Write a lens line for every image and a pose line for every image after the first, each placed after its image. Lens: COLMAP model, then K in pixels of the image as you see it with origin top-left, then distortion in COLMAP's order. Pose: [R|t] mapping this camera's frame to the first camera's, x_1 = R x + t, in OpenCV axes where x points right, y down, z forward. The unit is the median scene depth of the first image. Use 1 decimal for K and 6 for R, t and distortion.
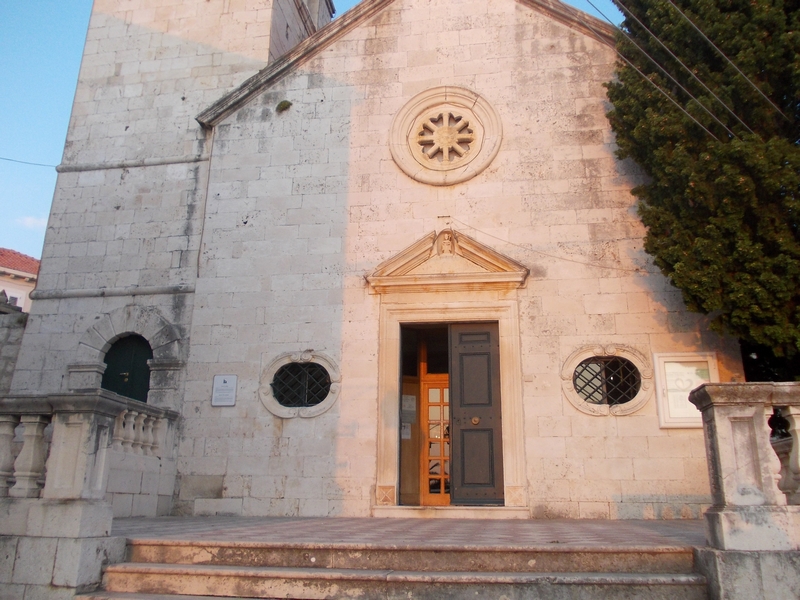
lens RADIAL K [[678.6, 0, 399.3], [0, 678.6, 297.7], [0, 0, 1]] dist [-0.002988, -0.022959]
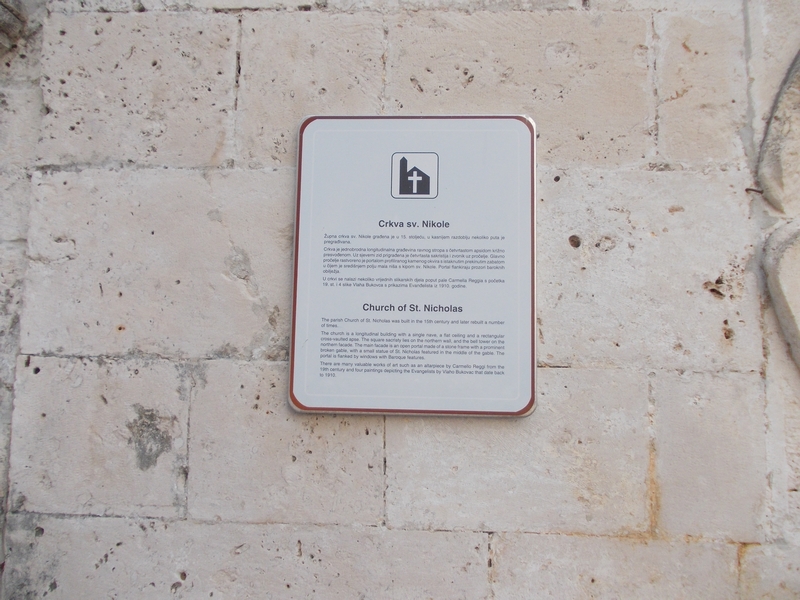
lens RADIAL K [[678.6, 0, 400.1], [0, 678.6, 300.0], [0, 0, 1]] dist [-0.002988, -0.022959]
pose [[0.995961, 0.017428, 0.088080, -0.287997], [-0.035251, 0.978115, 0.205058, 0.129414], [-0.082579, -0.207335, 0.974779, 0.961647]]
